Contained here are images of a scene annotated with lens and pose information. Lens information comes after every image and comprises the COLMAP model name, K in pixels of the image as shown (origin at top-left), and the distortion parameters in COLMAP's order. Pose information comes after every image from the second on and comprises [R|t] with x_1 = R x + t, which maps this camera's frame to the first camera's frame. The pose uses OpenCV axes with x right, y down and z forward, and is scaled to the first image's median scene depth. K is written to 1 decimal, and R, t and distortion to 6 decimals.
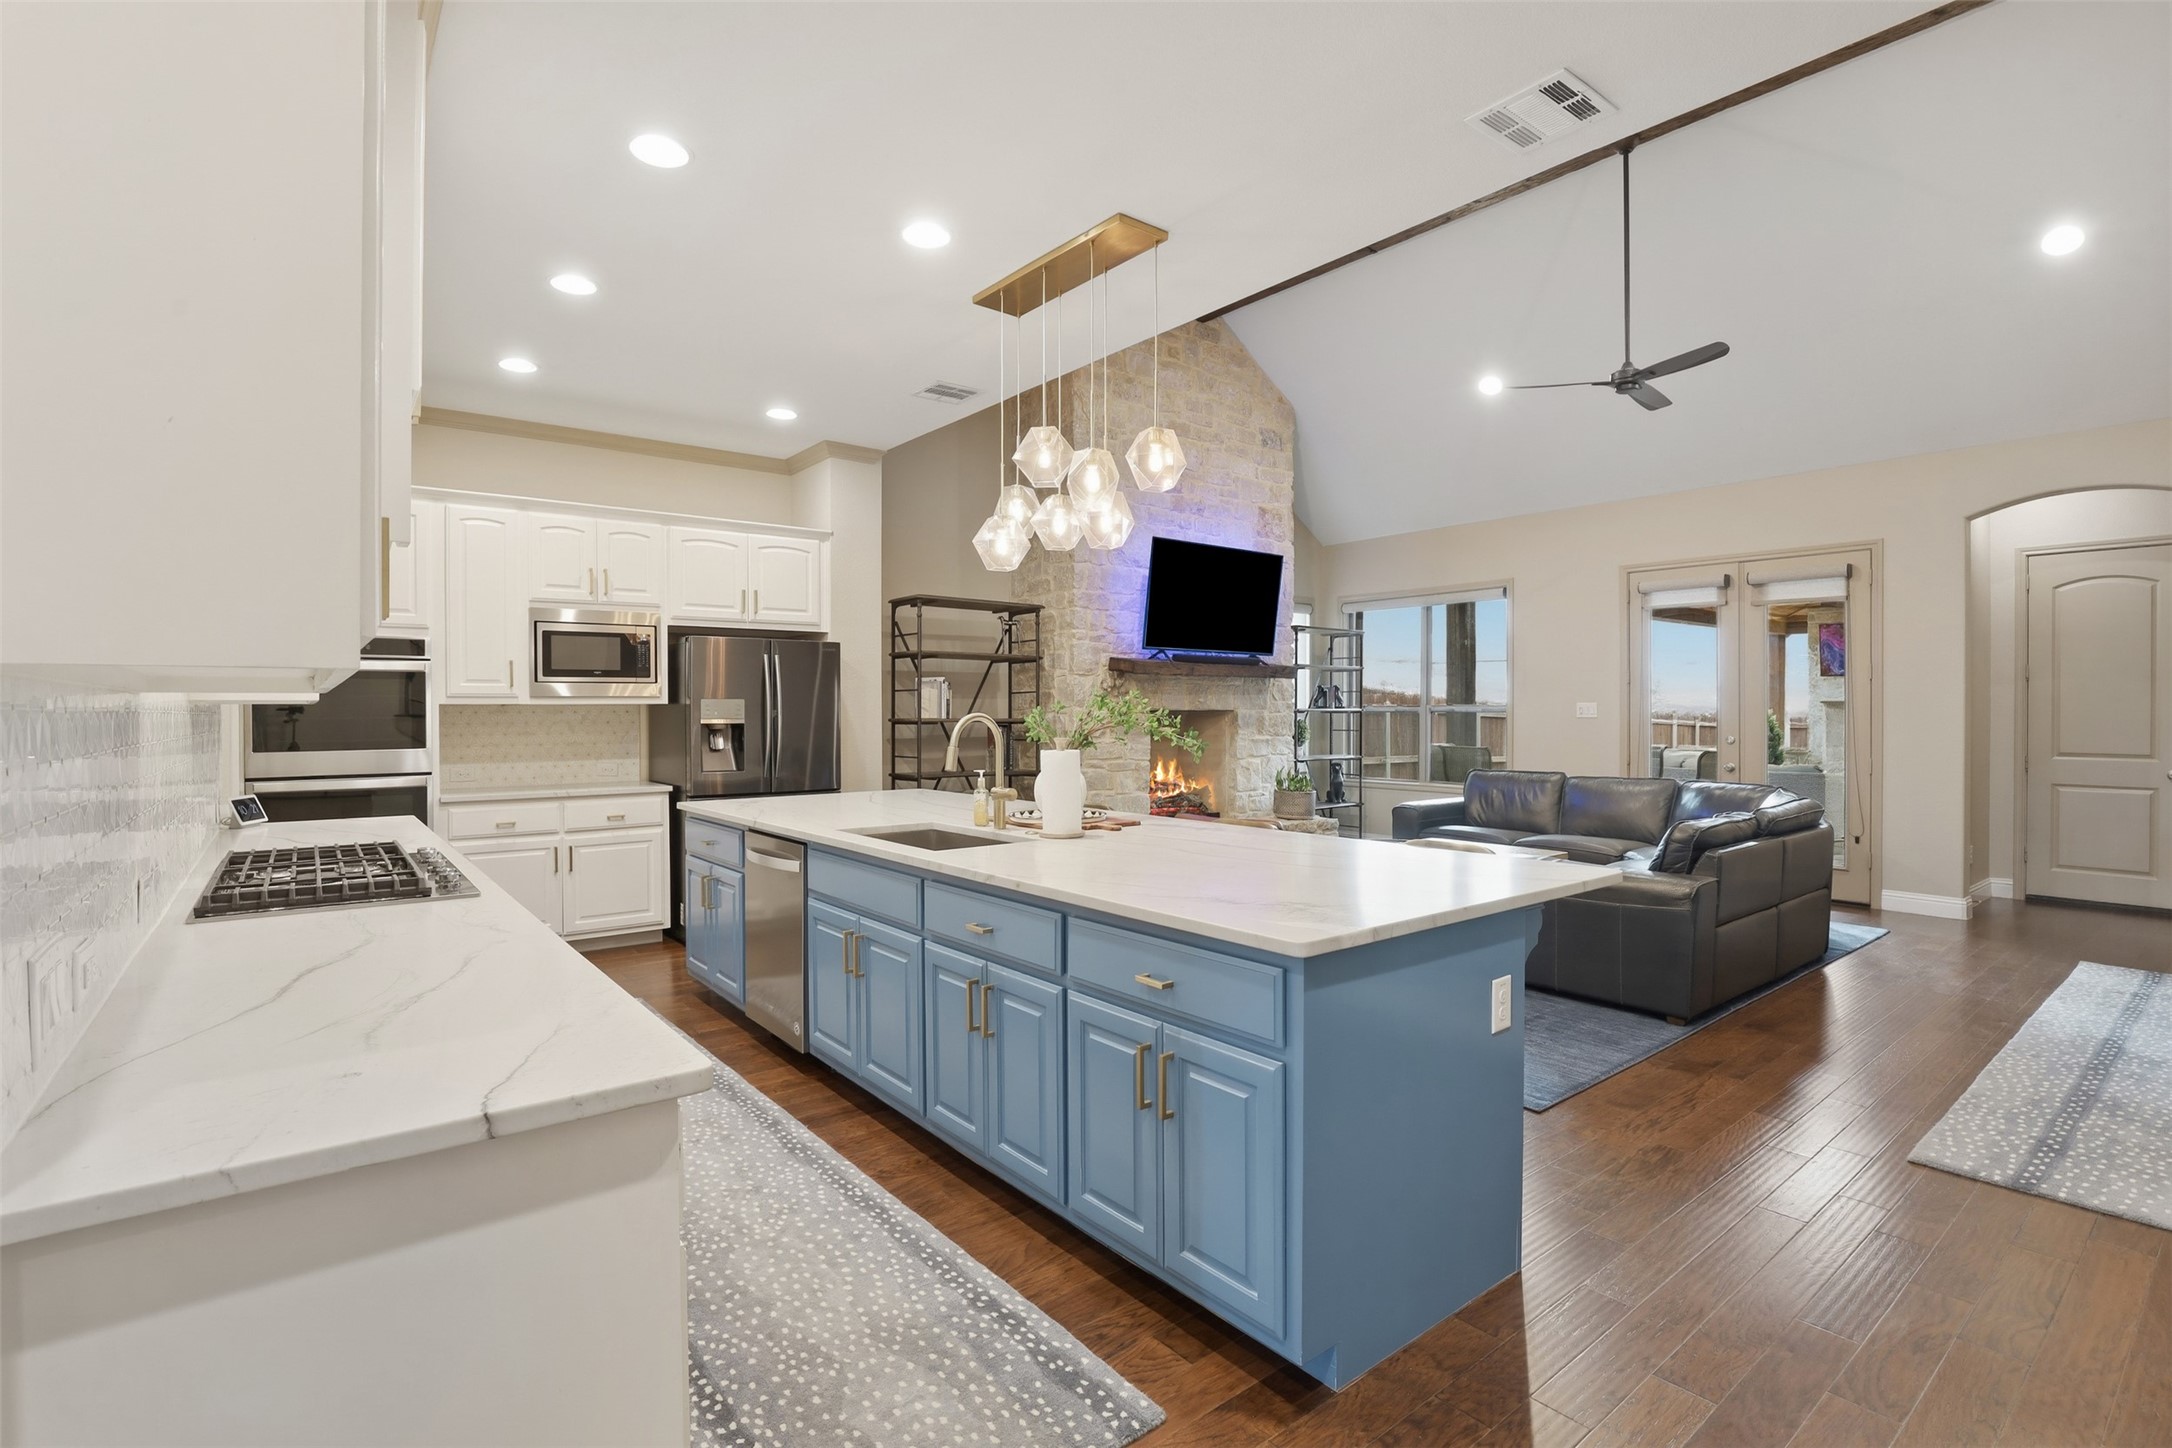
lens RADIAL K [[1046.5, 0, 1098.5], [0, 1046.5, 716.1], [0, 0, 1]] dist [-0.056227, -0.000060]
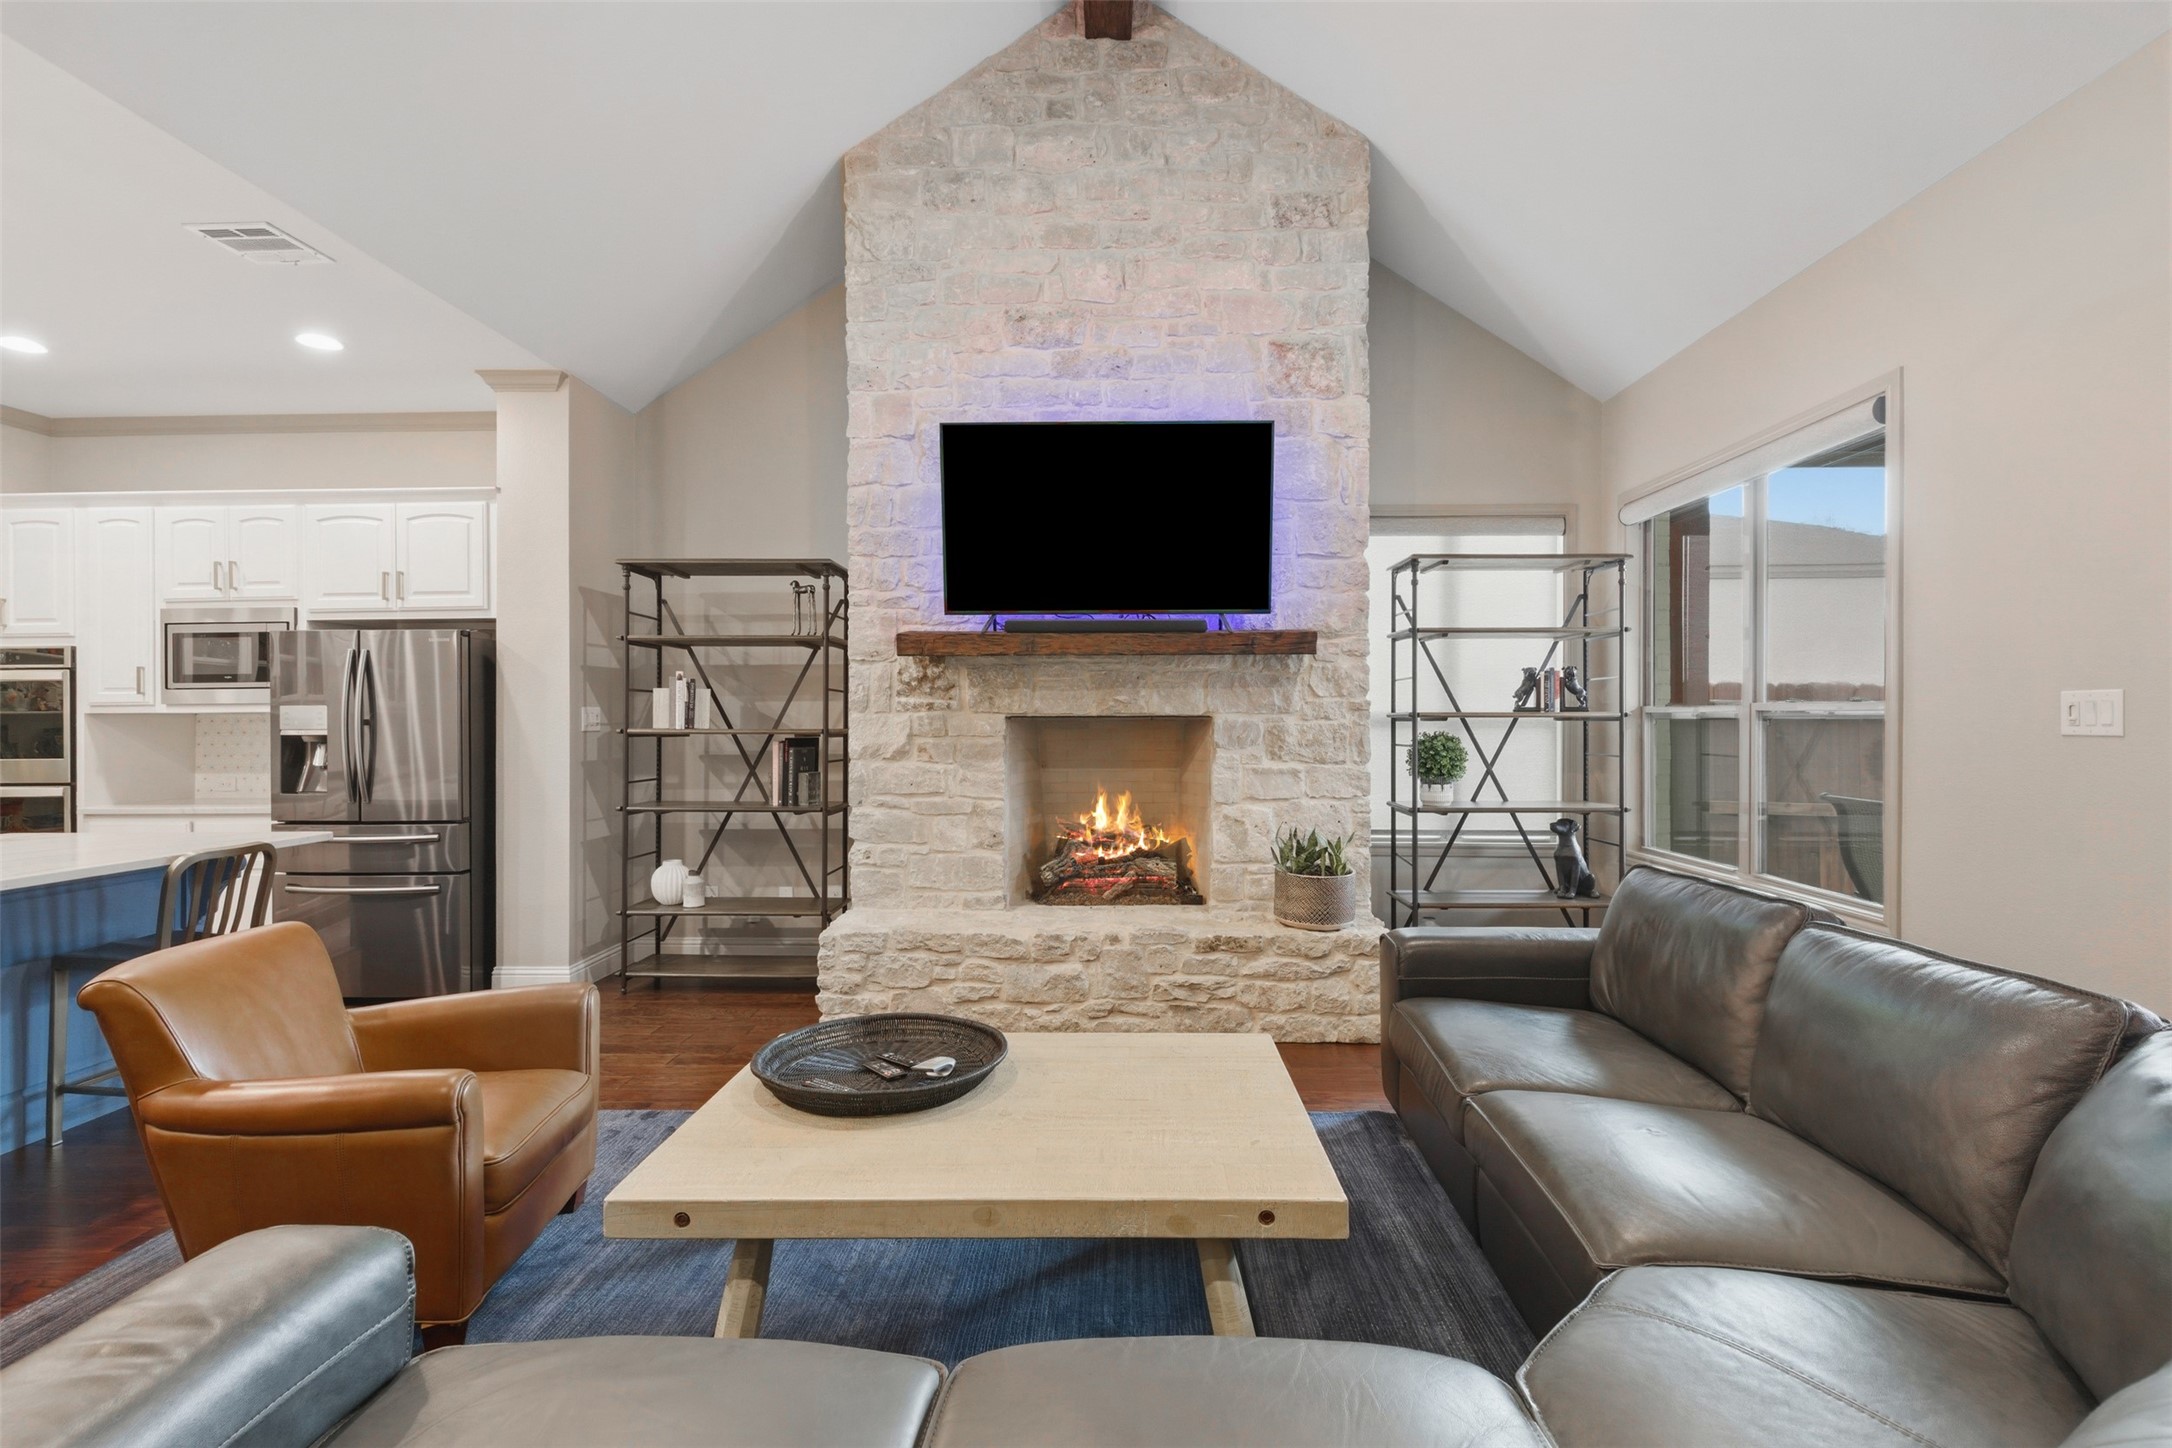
lens RADIAL K [[998.3, 0, 1081.2], [0, 998.3, 719.9], [0, 0, 1]] dist [0.006571, 0.000040]
pose [[0.757221, -0.000708, -0.653159, 0.538538], [0.002402, 0.999996, 0.001700, -0.003883], [0.653155, -0.002856, 0.757219, 0.686524]]
